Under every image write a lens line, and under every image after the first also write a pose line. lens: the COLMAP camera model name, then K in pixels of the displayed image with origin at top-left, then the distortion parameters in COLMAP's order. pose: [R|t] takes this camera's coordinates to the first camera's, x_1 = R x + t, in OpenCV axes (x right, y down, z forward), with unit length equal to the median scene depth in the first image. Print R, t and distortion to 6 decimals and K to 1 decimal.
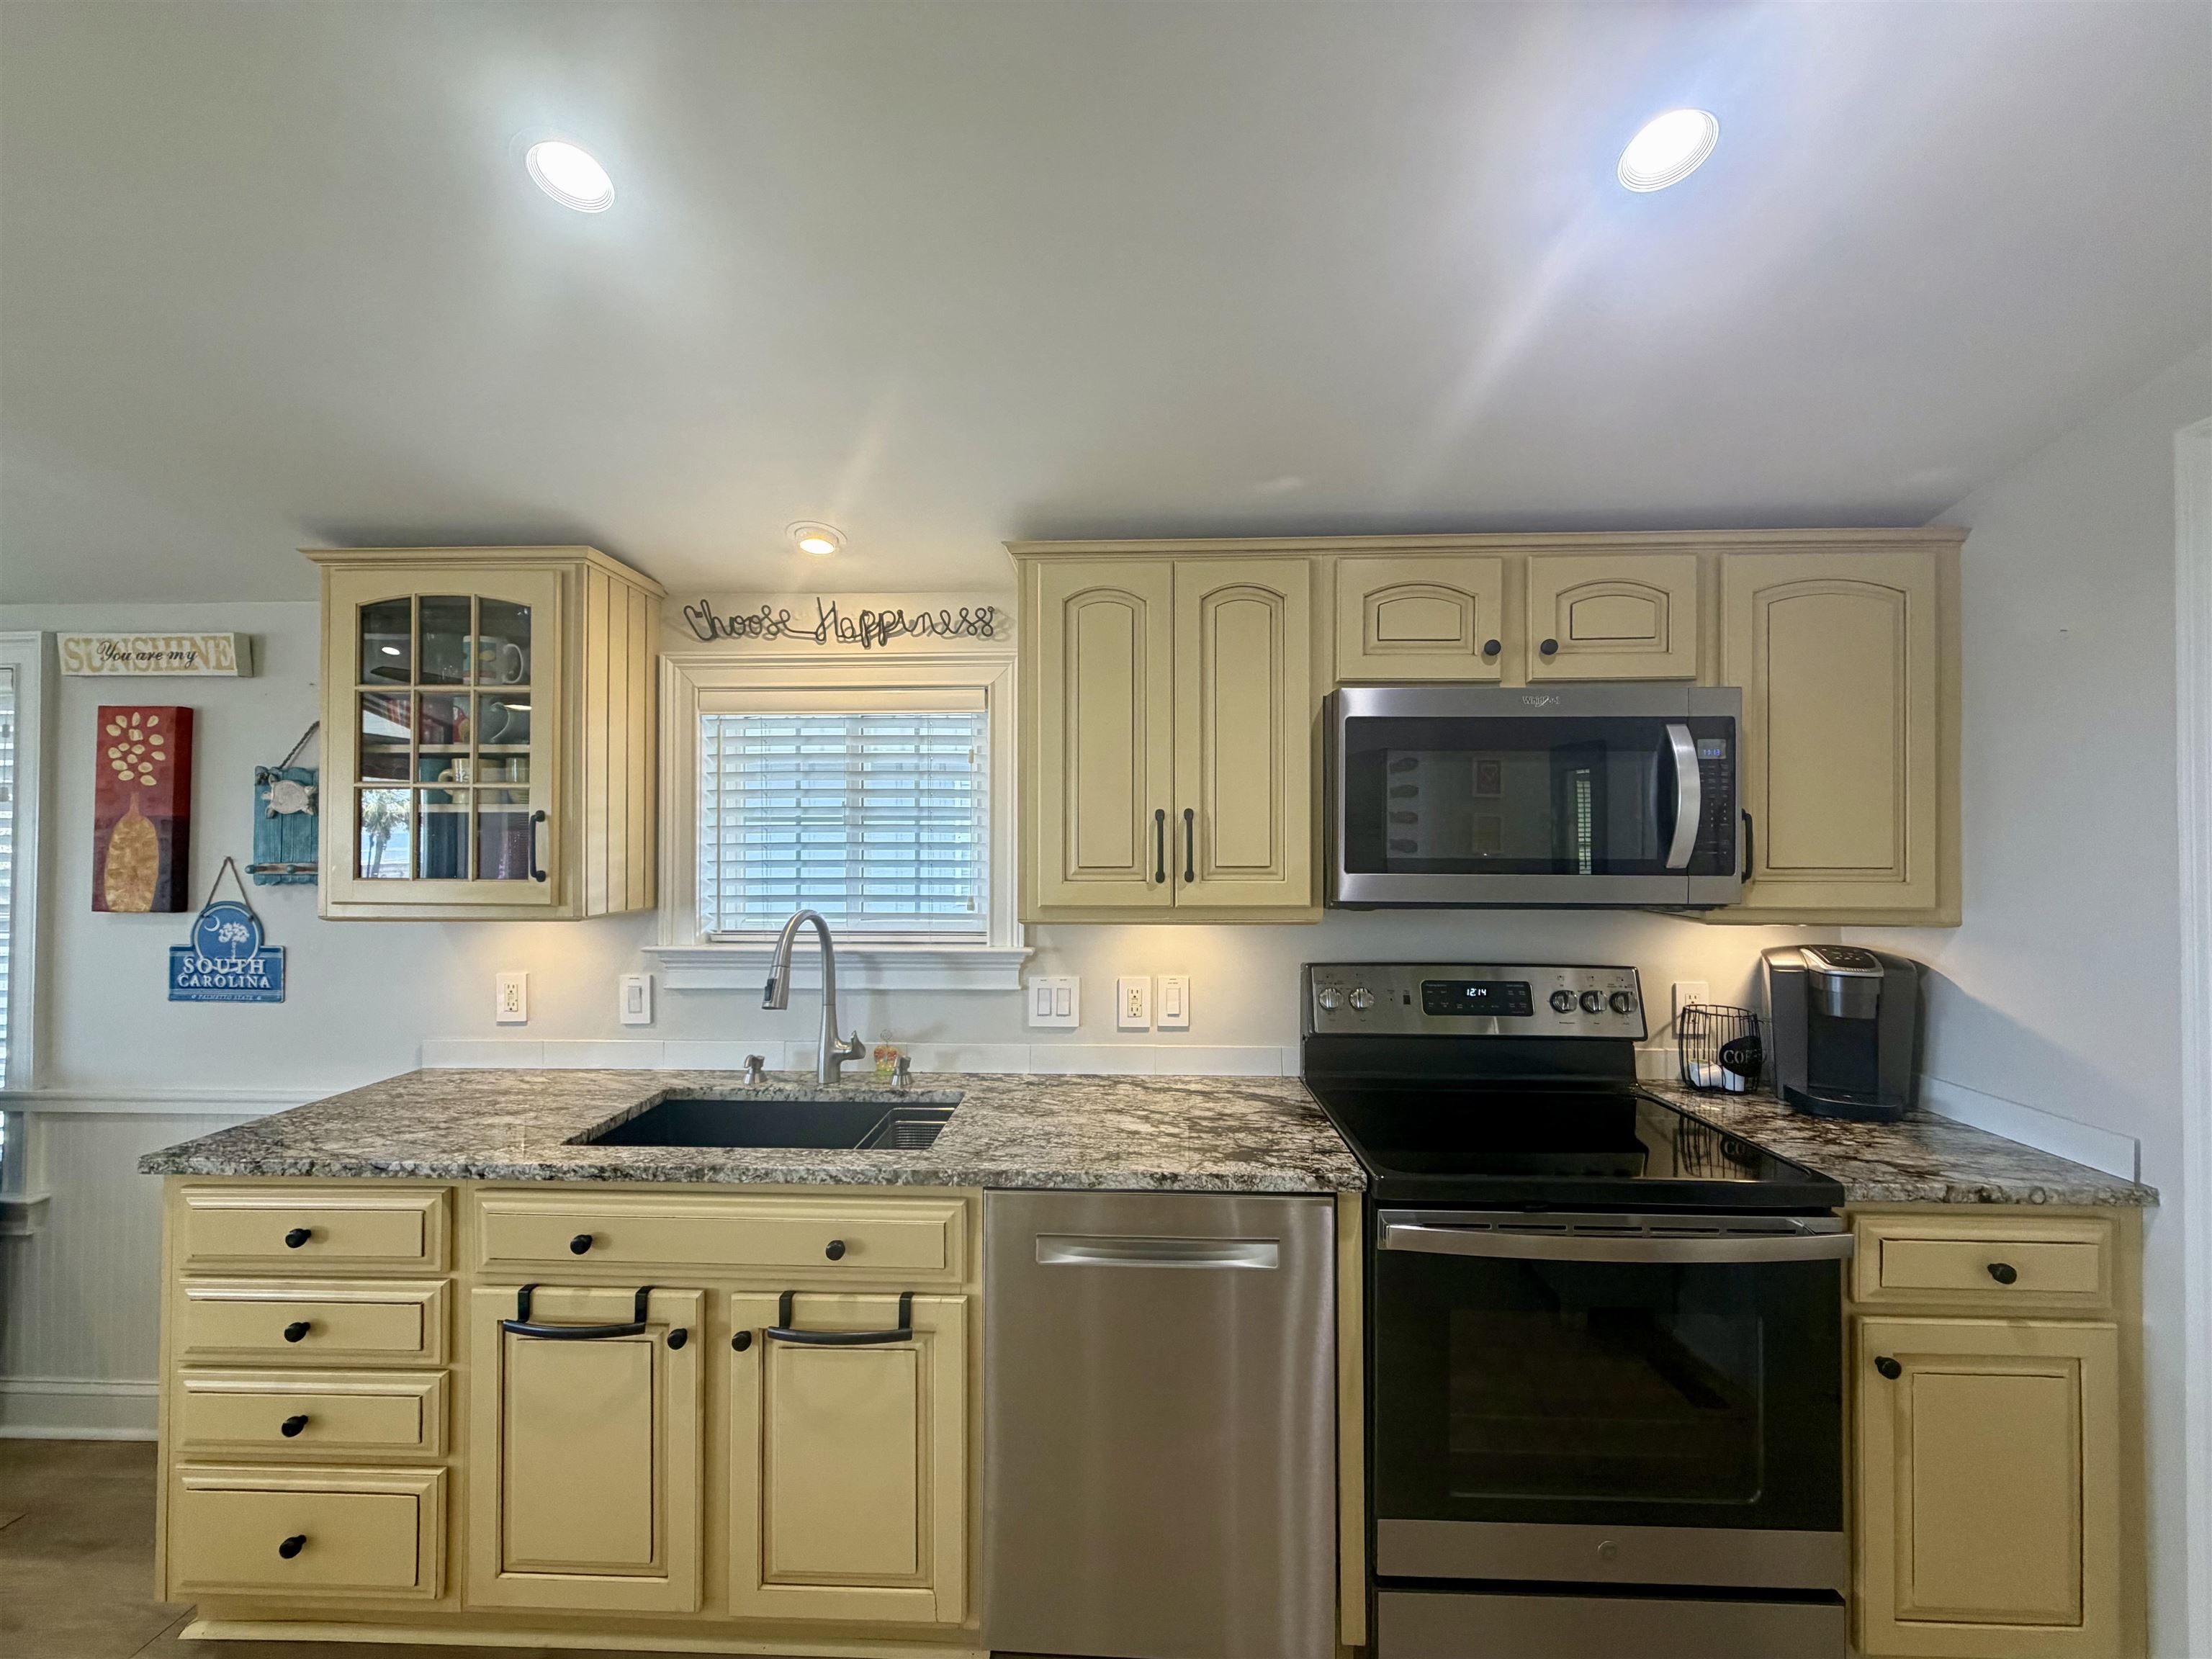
lens RADIAL K [[879.1, 0, 1101.3], [0, 879.1, 833.7], [0, 0, 1]] dist [0.000363, -0.000064]
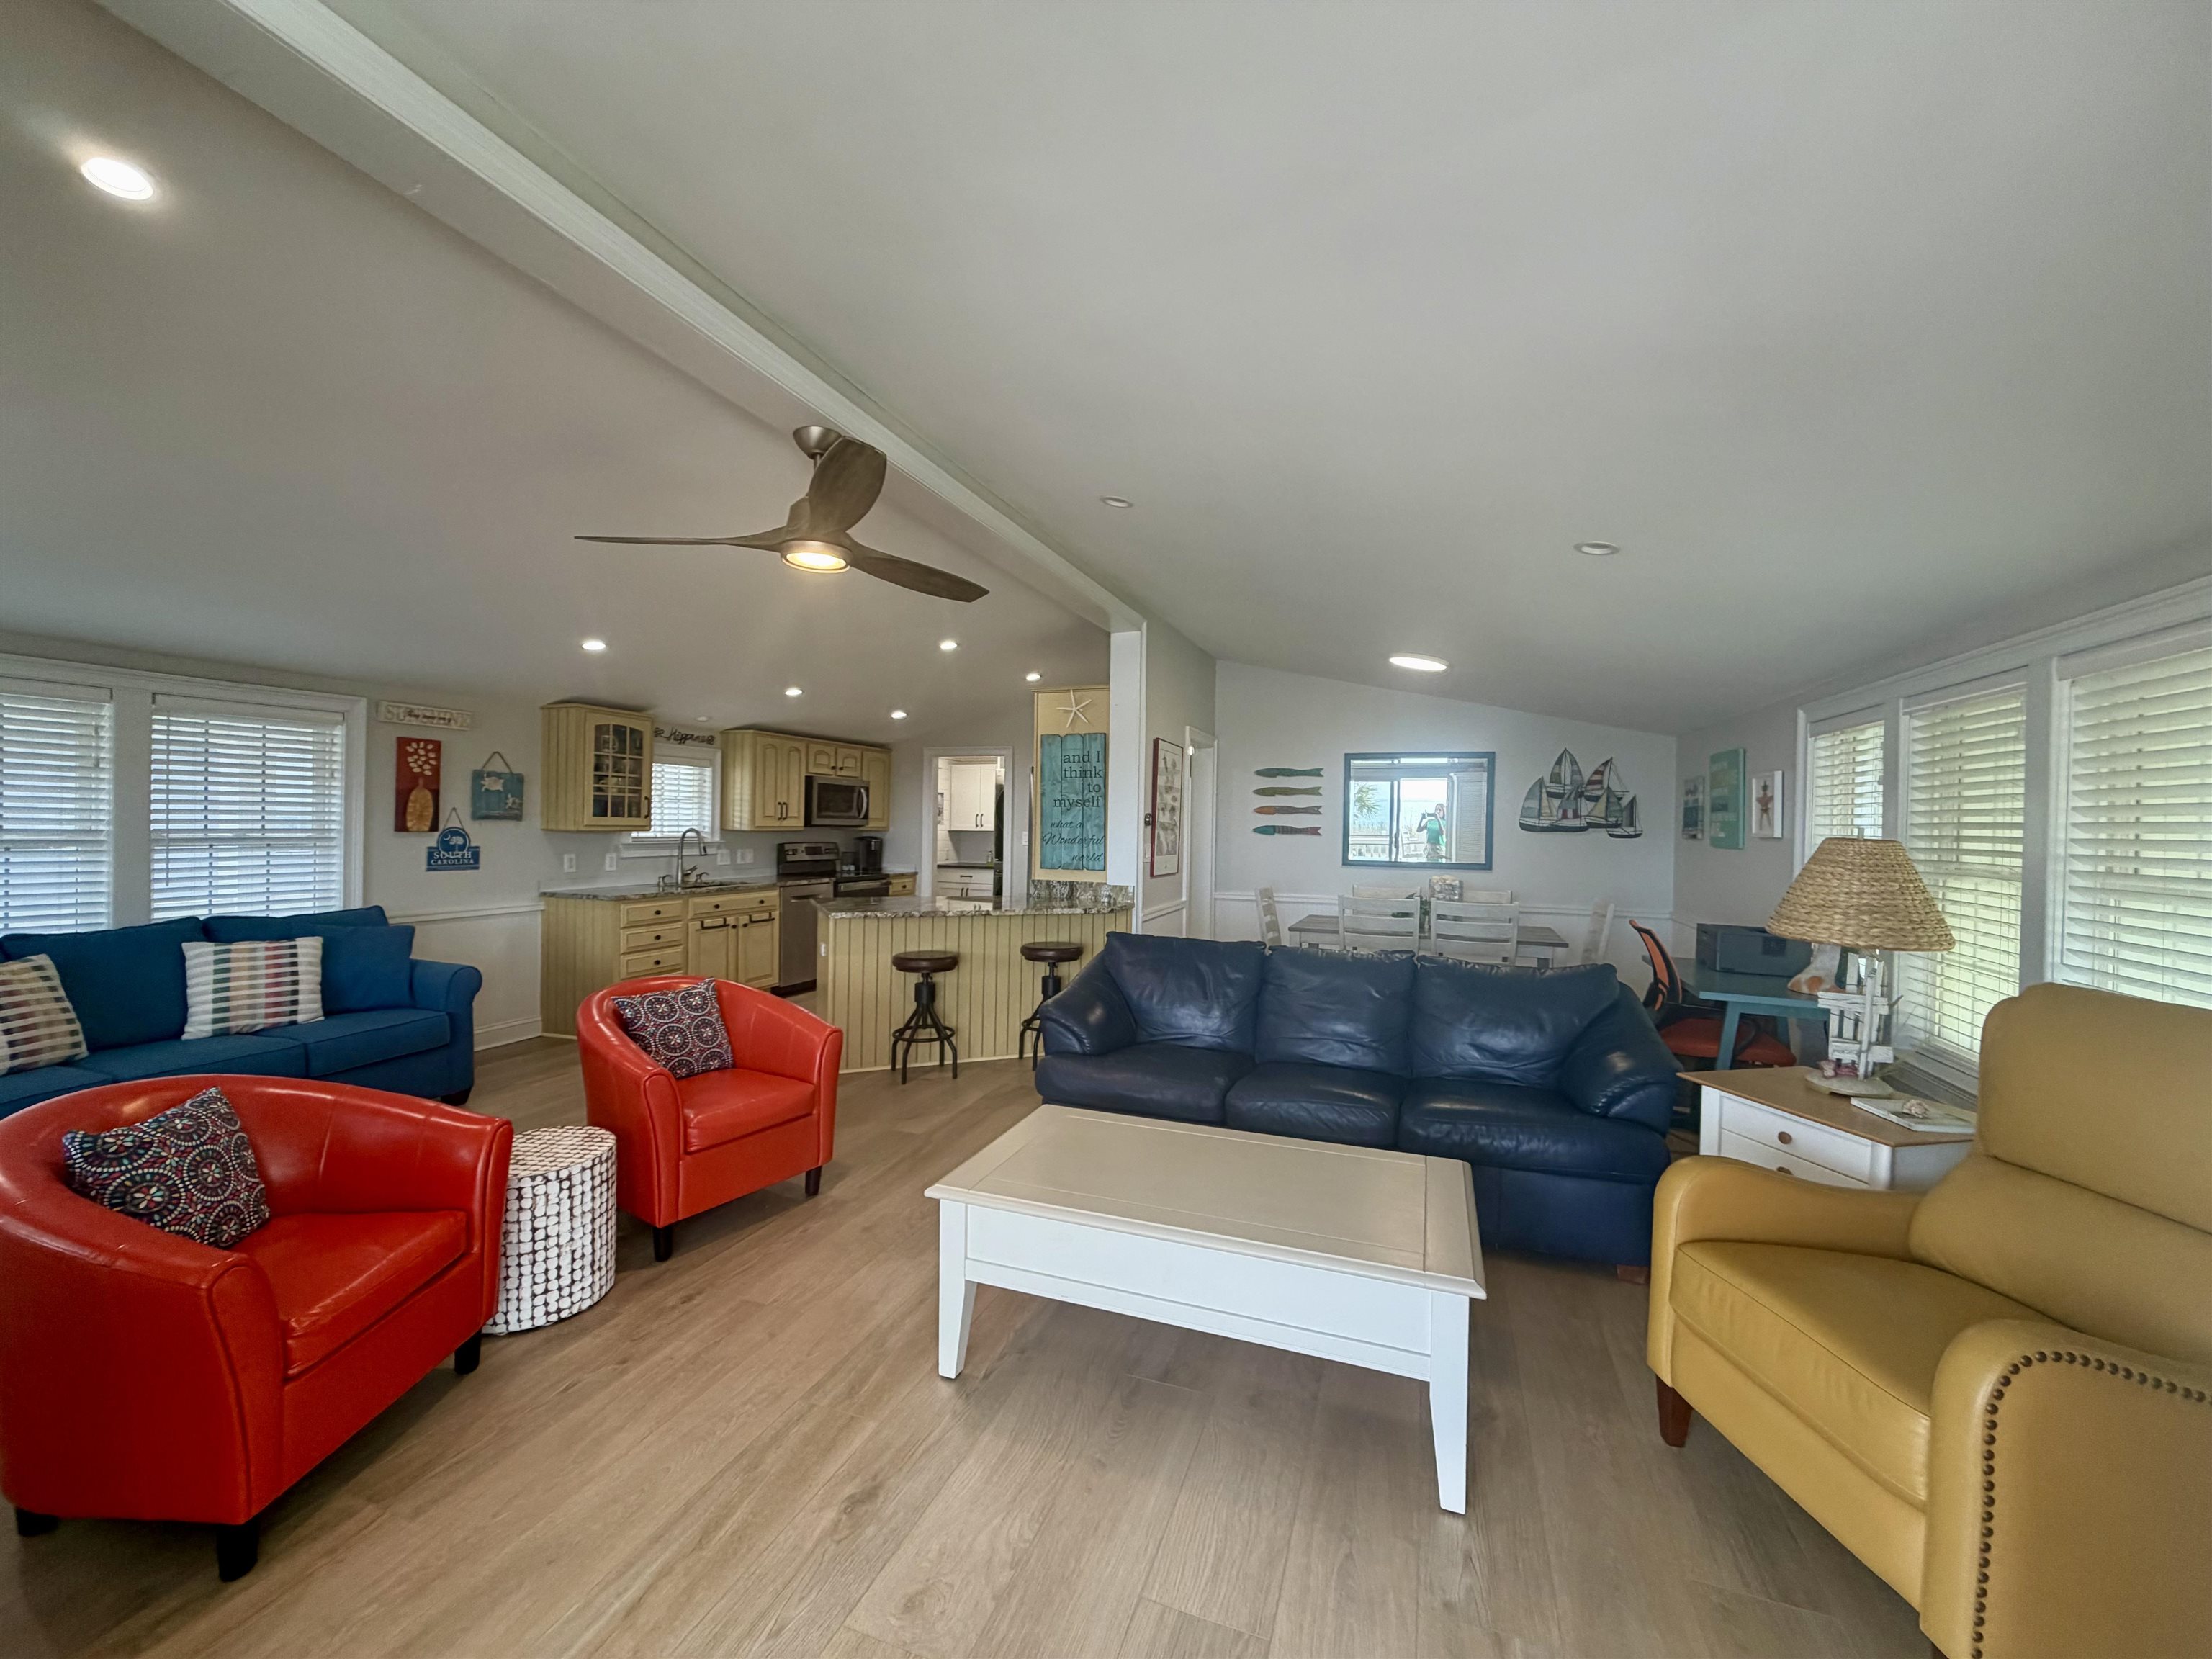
lens RADIAL K [[880.5, 0, 1101.4], [0, 880.5, 833.3], [0, 0, 1]] dist [0.000471, -0.000025]
pose [[0.312089, -0.005041, 0.950039, -2.752521], [-0.028082, 0.999500, 0.014528, 0.012999], [-0.949638, -0.031213, 0.311792, -1.375131]]
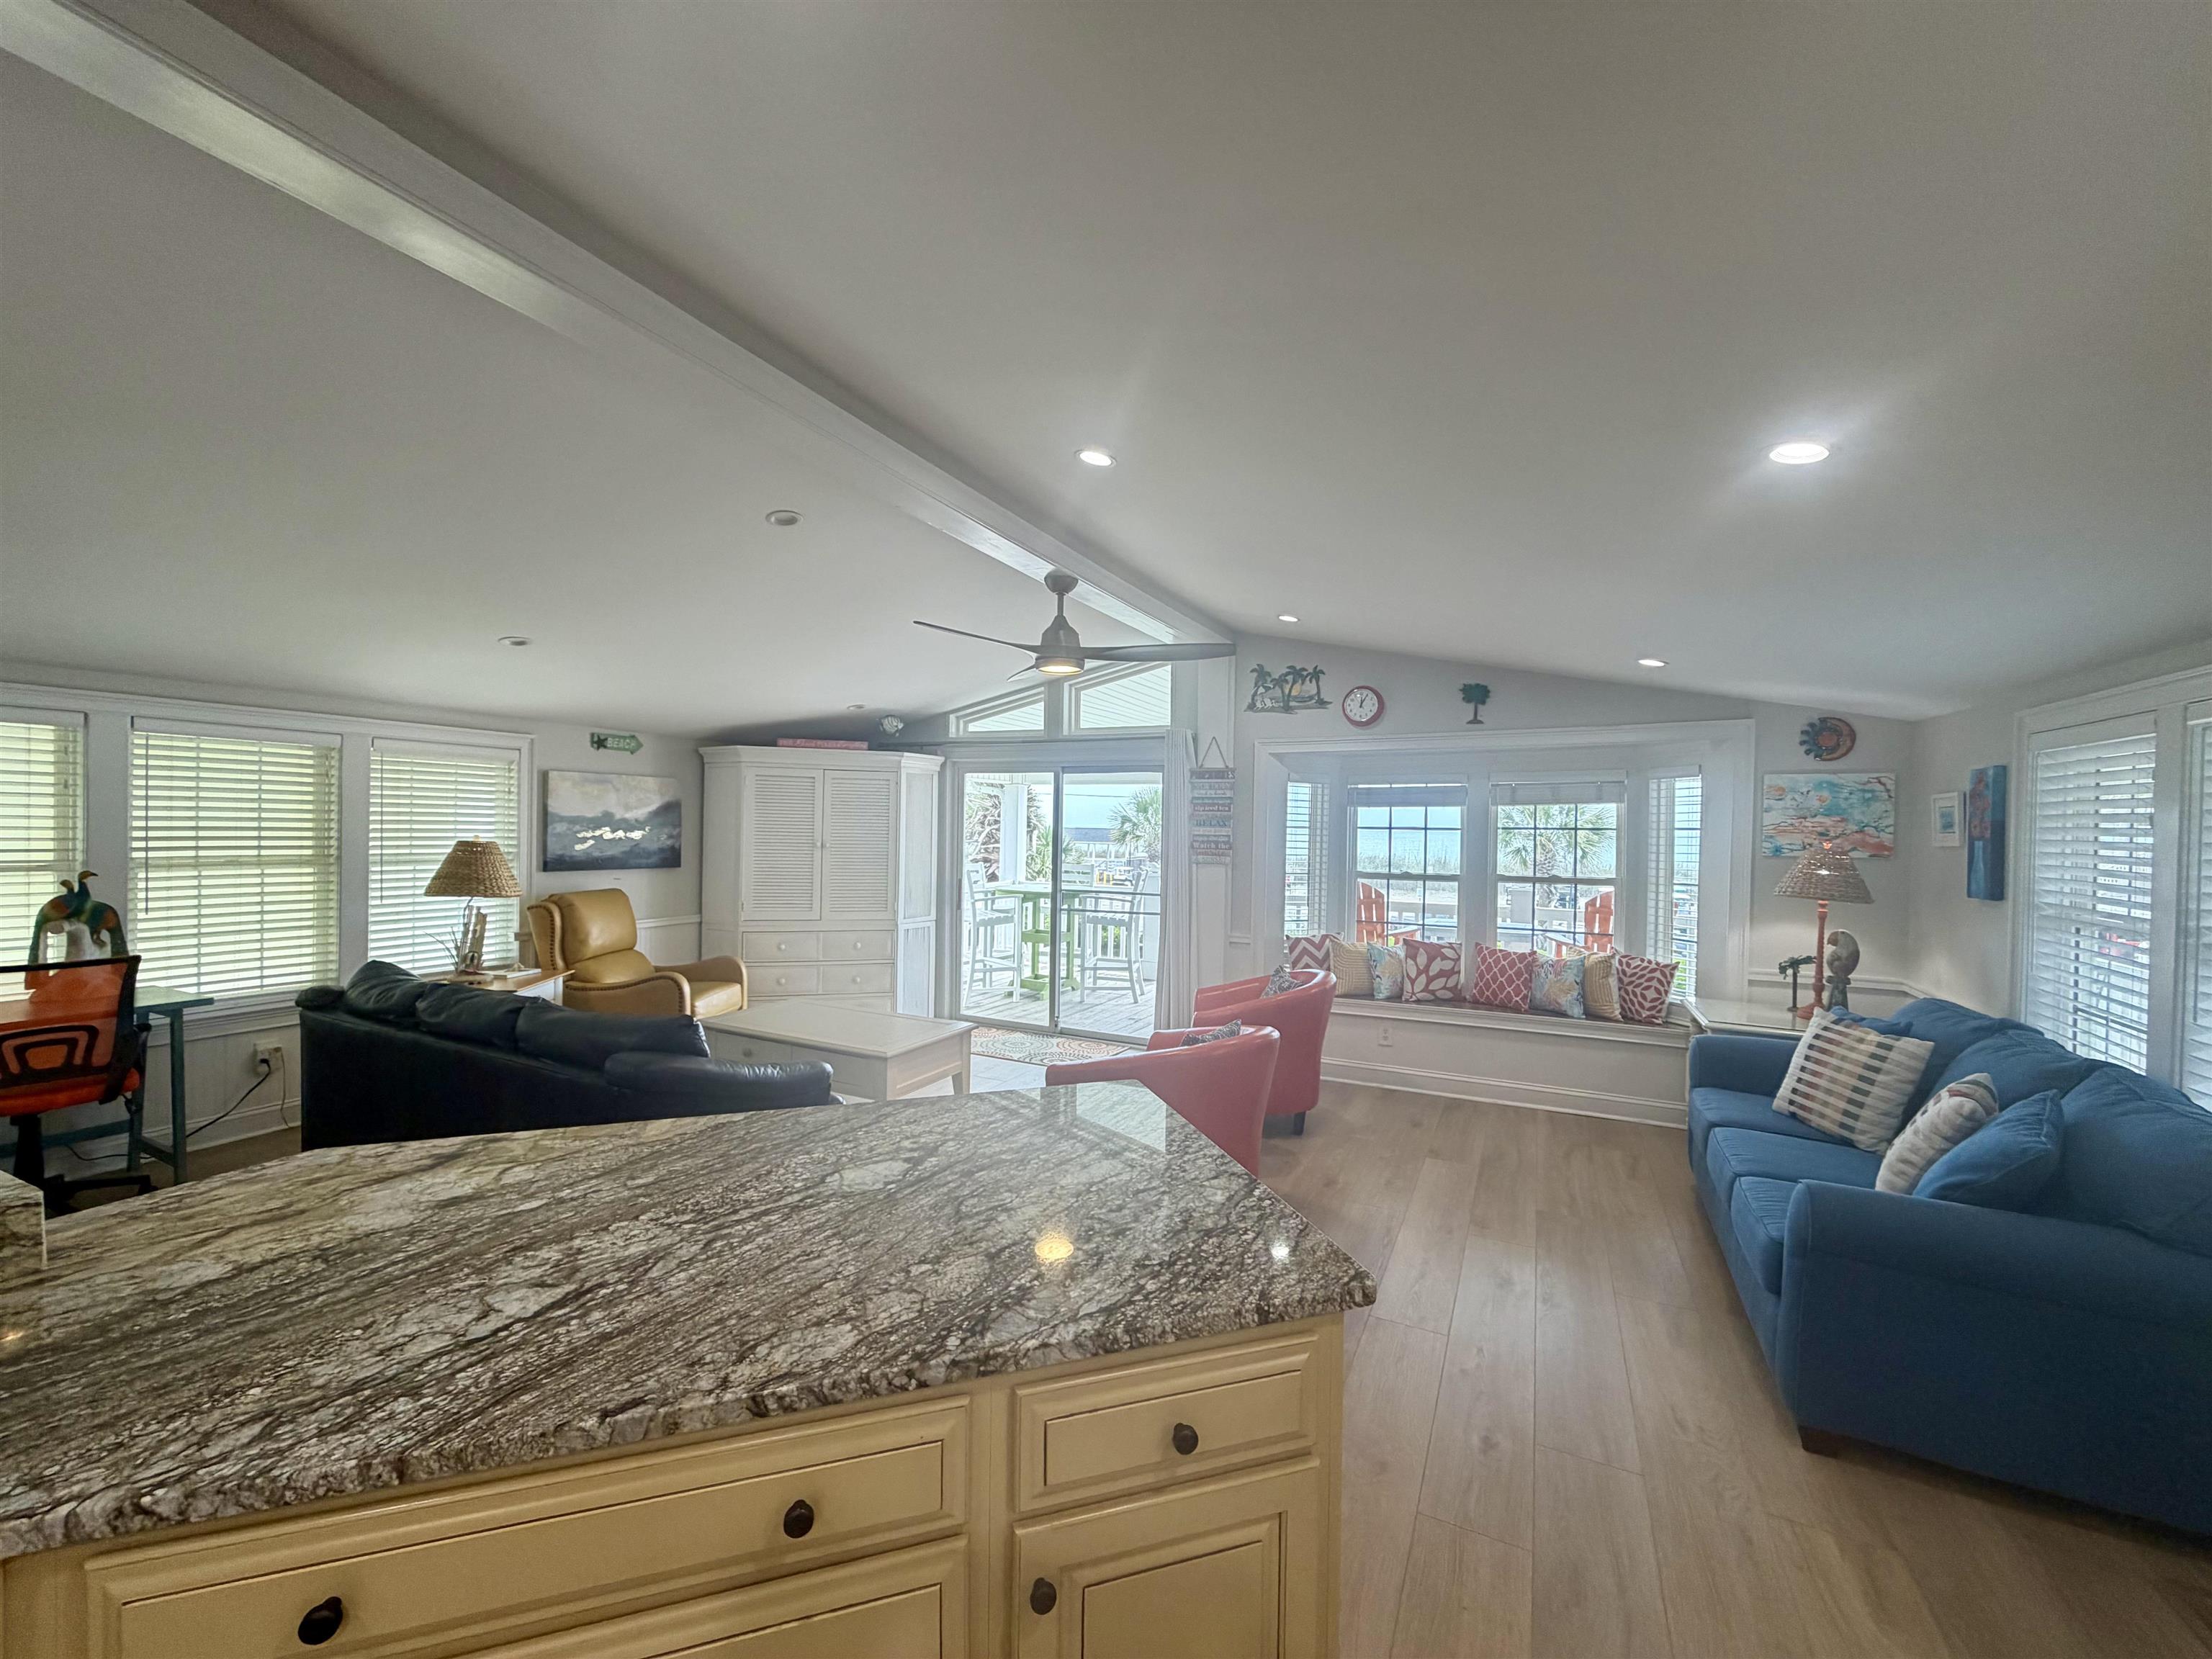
lens RADIAL K [[877.1, 0, 1100.0], [0, 877.1, 834.7], [0, 0, 1]] dist [0.000909, -0.000367]
pose [[-0.413648, 0.002345, -0.910434, -0.047712], [-0.006131, 0.999967, 0.005361, -0.025889], [0.910416, 0.007799, -0.413620, 0.258983]]
